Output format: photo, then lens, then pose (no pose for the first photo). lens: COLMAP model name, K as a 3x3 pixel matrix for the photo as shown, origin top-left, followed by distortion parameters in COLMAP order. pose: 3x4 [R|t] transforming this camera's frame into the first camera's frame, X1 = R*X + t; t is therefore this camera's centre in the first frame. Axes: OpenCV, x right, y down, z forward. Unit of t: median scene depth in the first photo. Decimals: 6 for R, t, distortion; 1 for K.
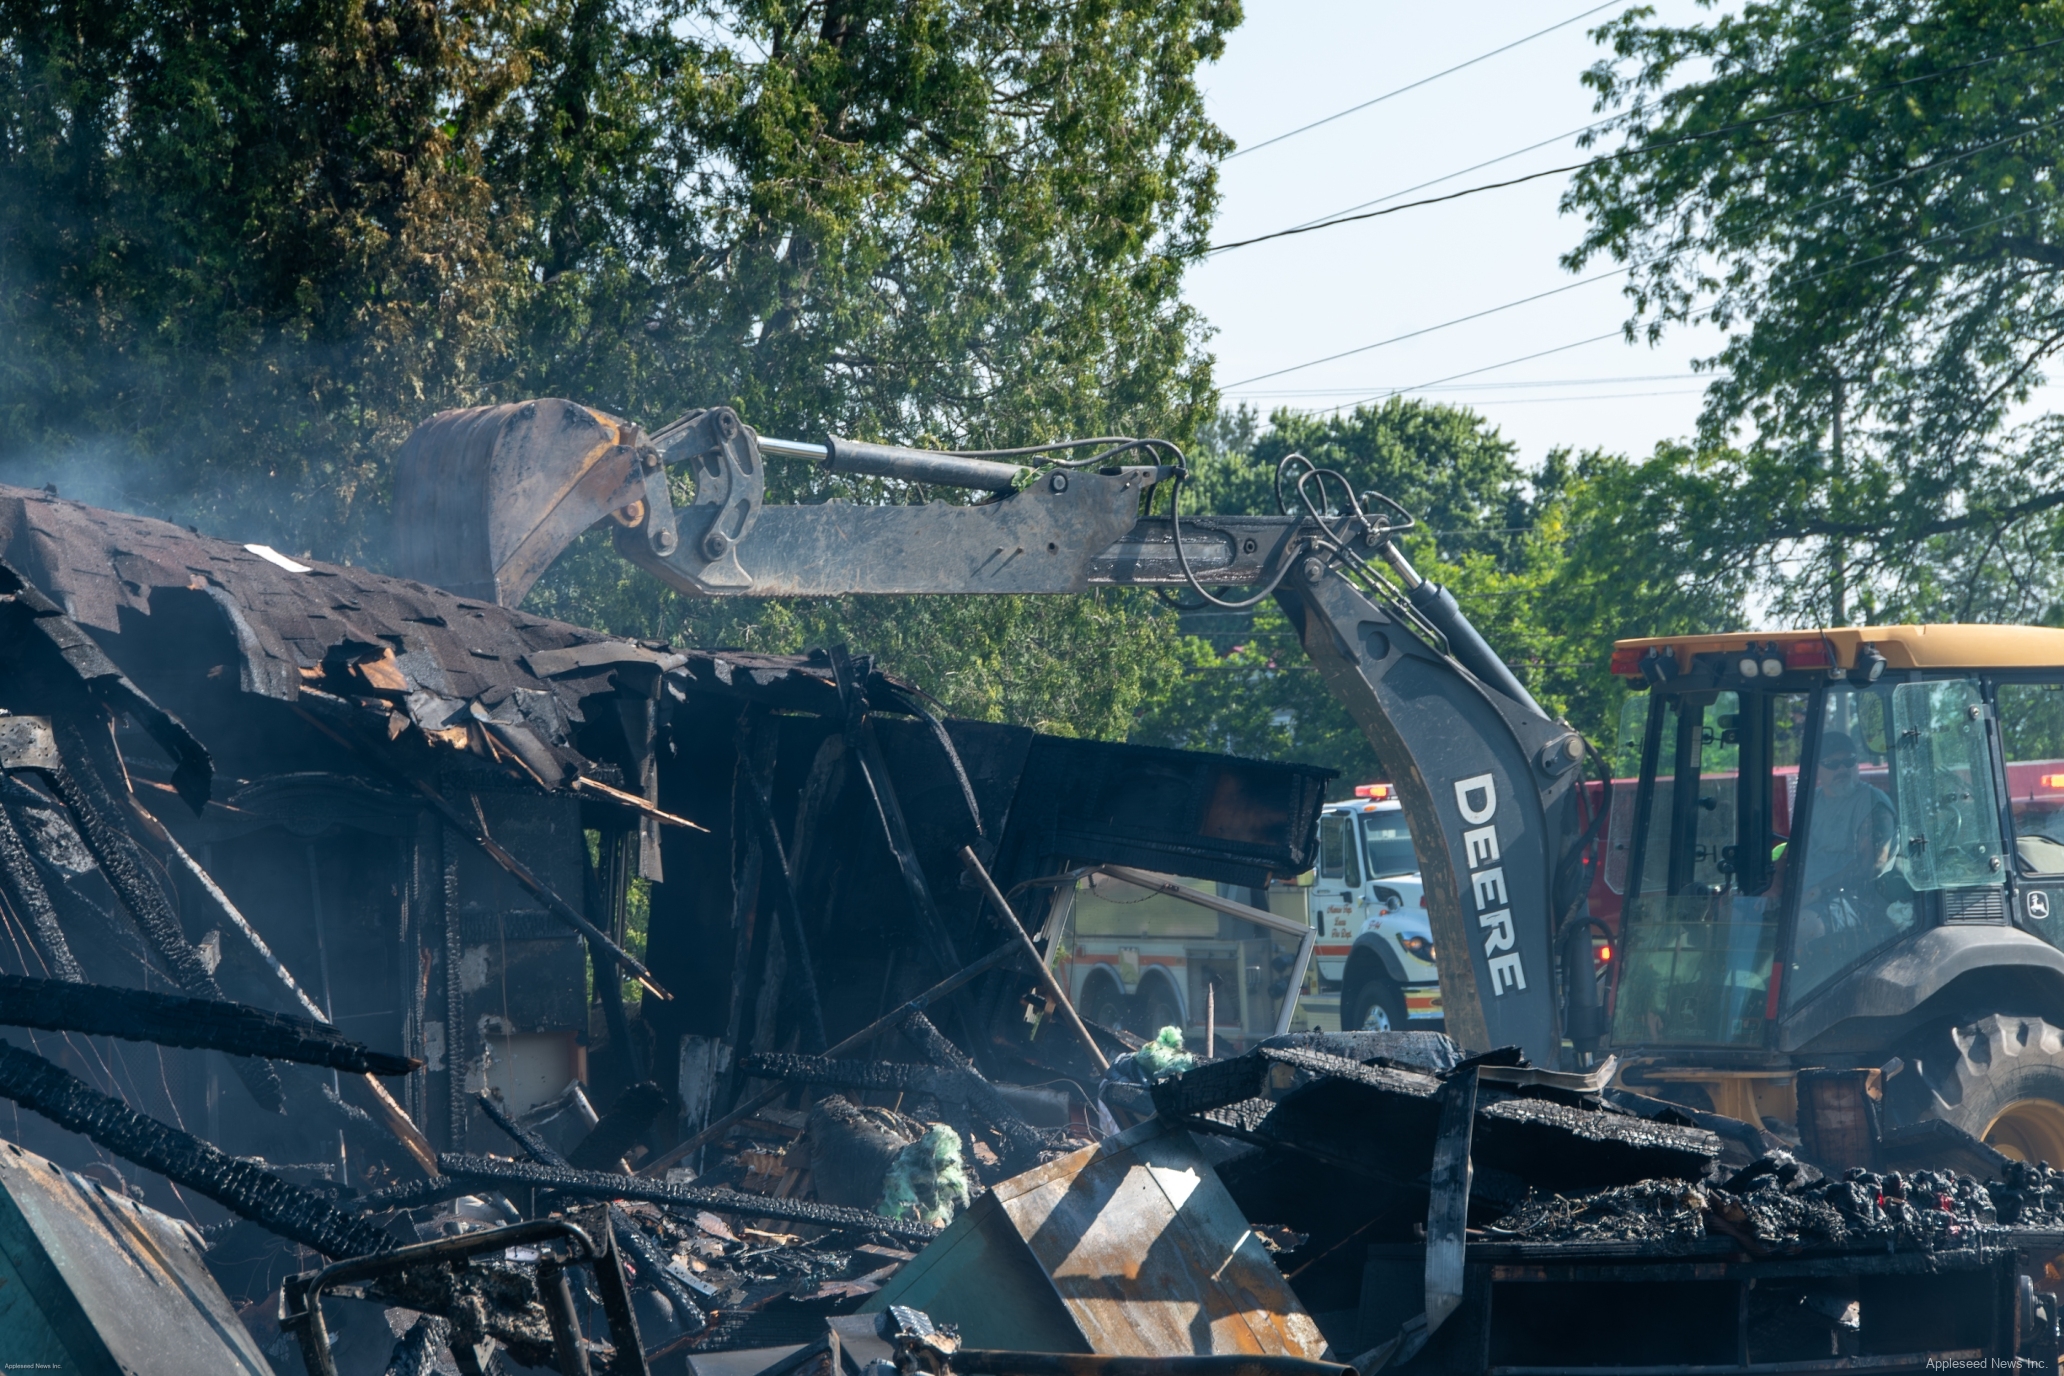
lens RADIAL K [[8283.6, 0, 957.4], [0, 8283.6, 770.0], [0, 0, 1]] dist [1.584276, 0.000000]
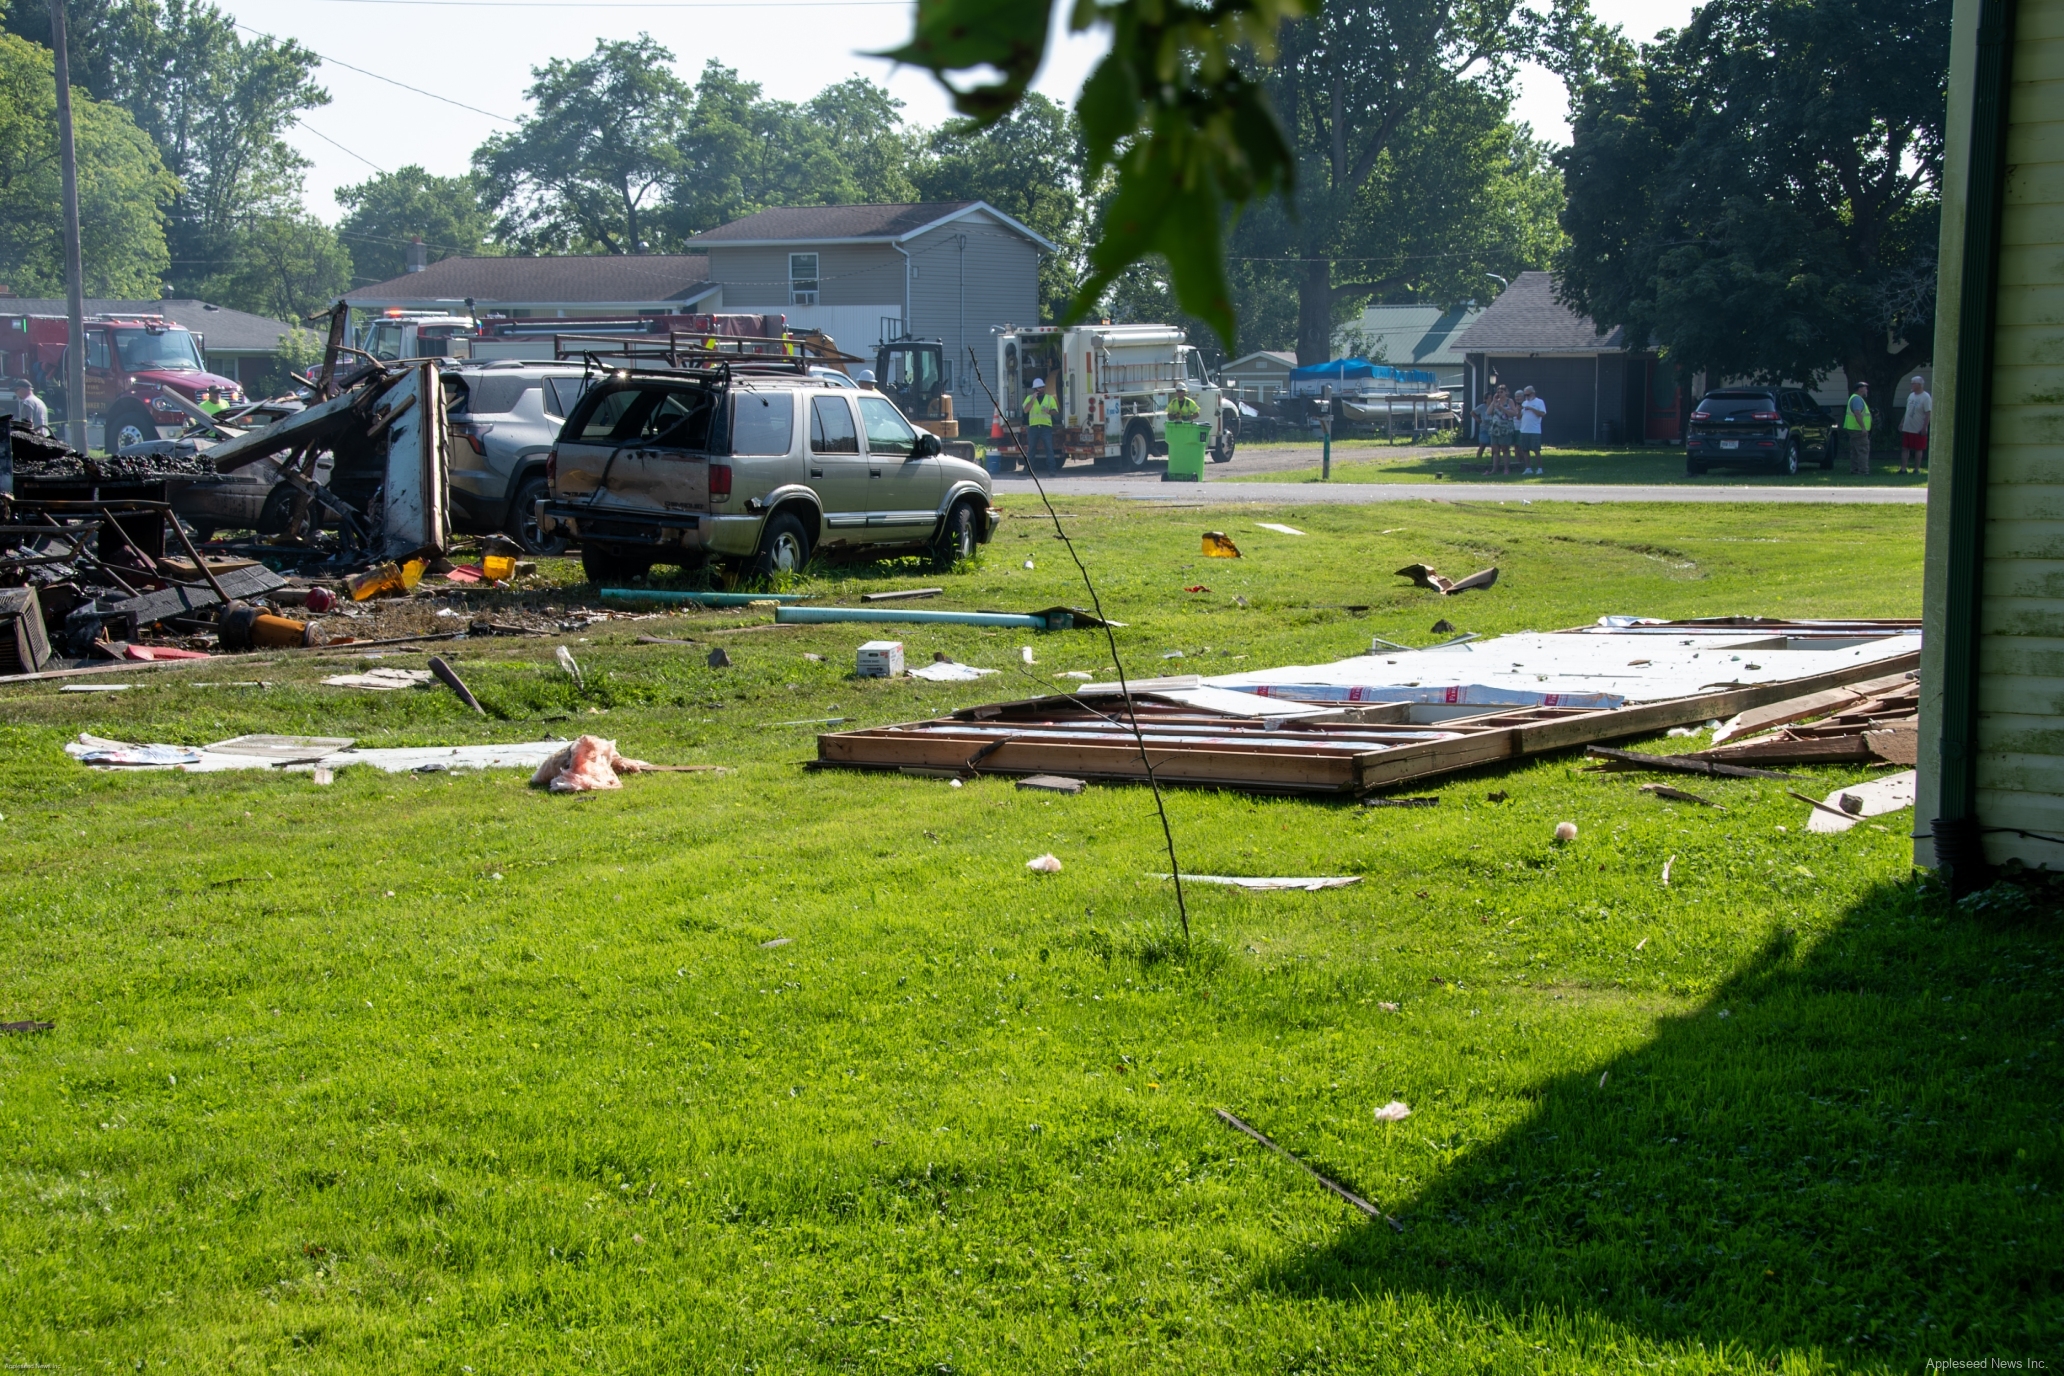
lens RADIAL K [[3160.7, 0, 1005.2], [0, 3160.7, 653.7], [0, 0, 1]] dist [0.243498, 0.000000]
pose [[0.812545, -0.016758, 0.582658, -0.347651], [-0.038520, 0.995858, 0.082360, 0.008037], [-0.581625, -0.089365, 0.808533, -0.214501]]
